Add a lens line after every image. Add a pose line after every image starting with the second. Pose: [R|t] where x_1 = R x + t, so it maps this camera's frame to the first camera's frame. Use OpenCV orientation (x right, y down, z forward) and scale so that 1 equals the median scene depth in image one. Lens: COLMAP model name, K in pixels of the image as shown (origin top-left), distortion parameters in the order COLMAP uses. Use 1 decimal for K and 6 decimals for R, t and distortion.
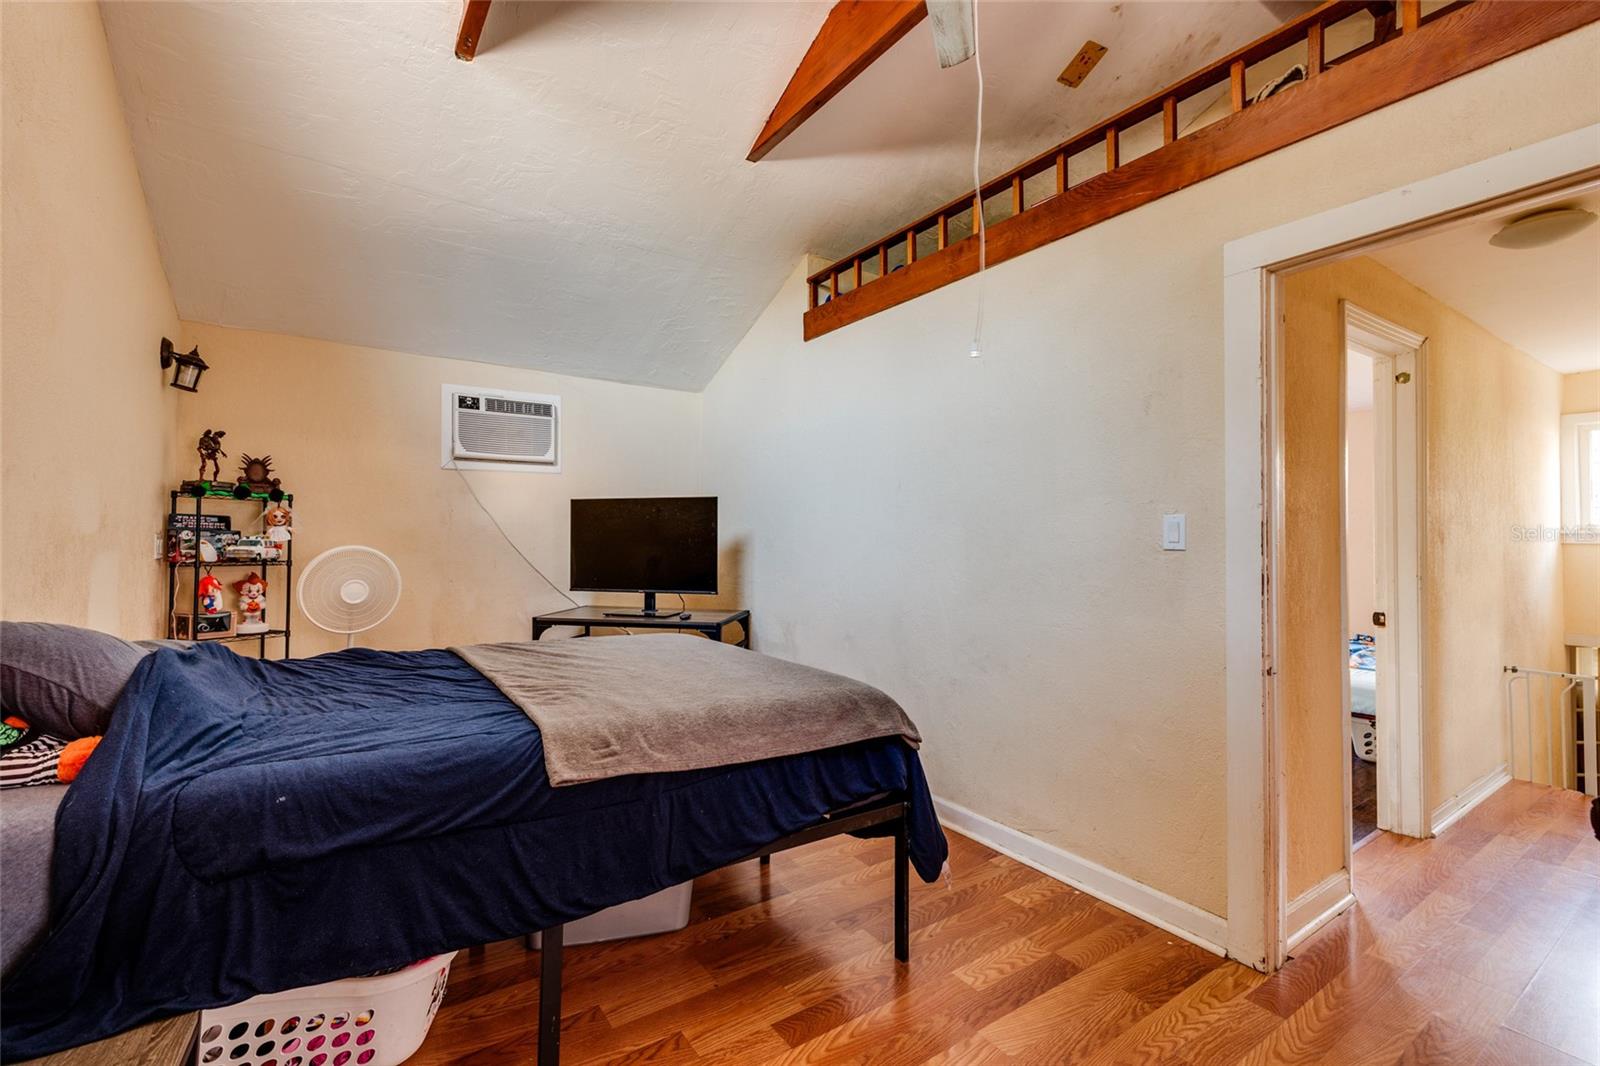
lens RADIAL K [[696.8, 0, 798.6], [0, 696.8, 529.2], [0, 0, 1]] dist [0.006064, 0.000153]
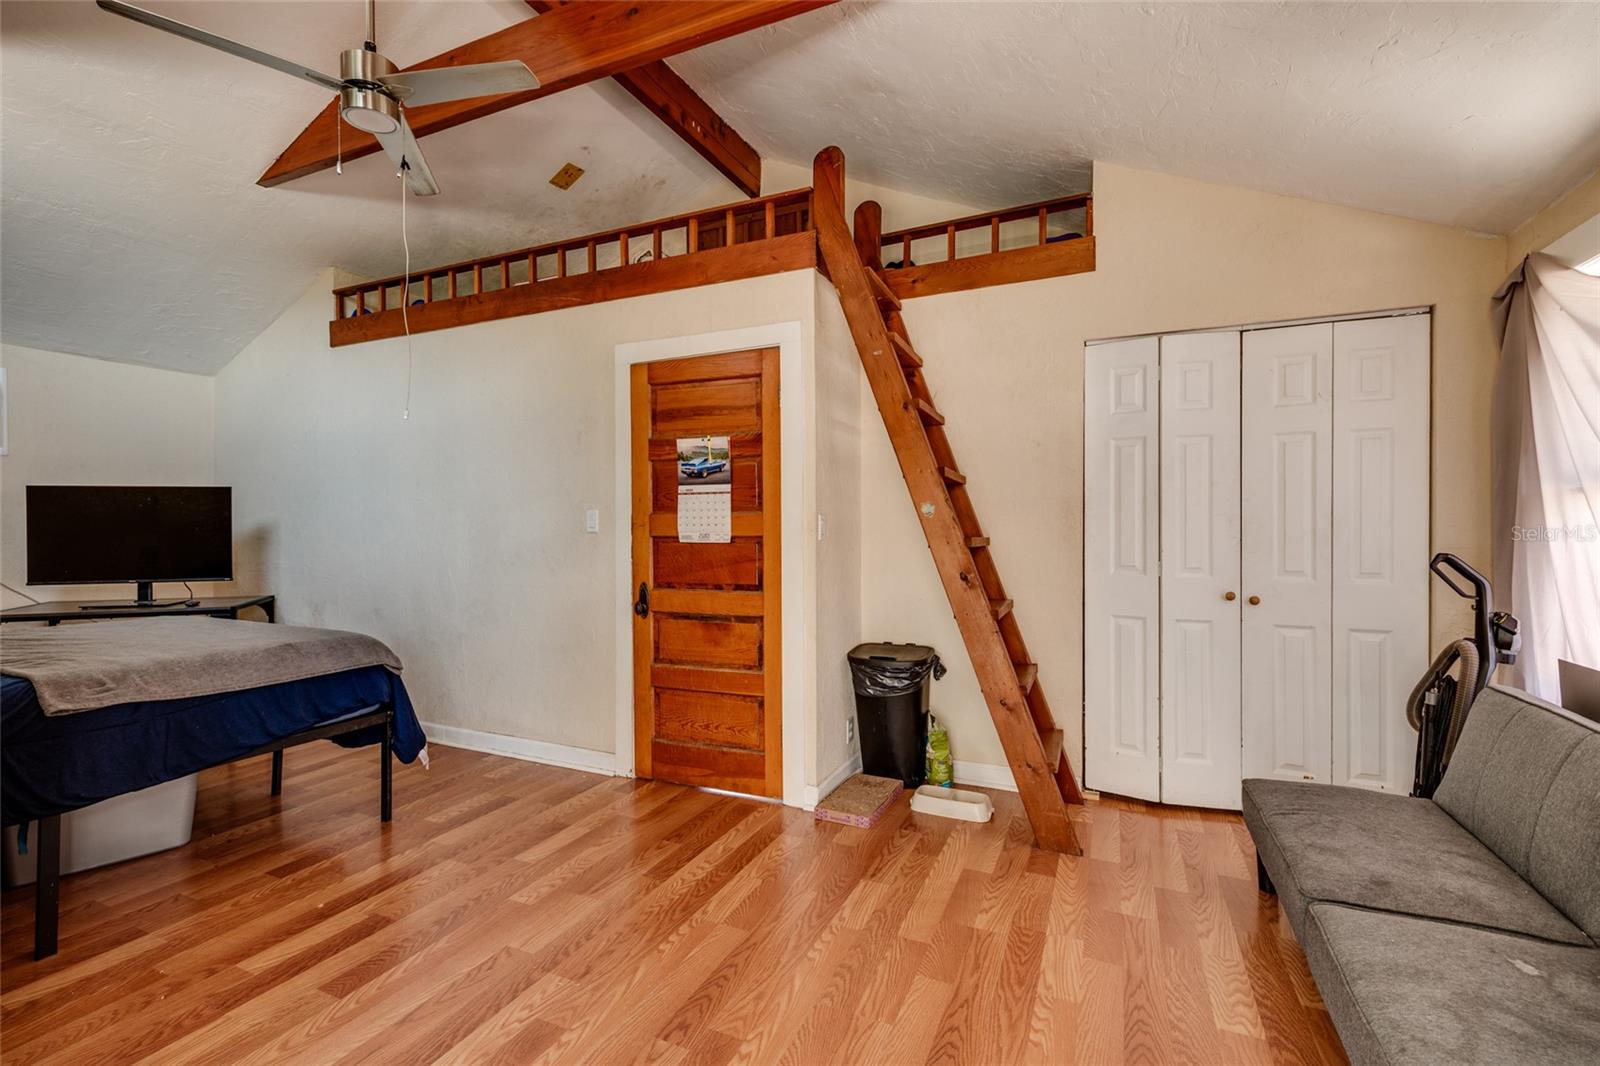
lens RADIAL K [[696.8, 0, 802.1], [0, 696.8, 527.2], [0, 0, 1]] dist [0.006064, 0.000153]
pose [[0.856172, -0.008857, 0.516615, 0.088189], [-0.001942, 0.999791, 0.020359, -0.010856], [-0.516688, -0.018435, 0.855976, -0.405855]]
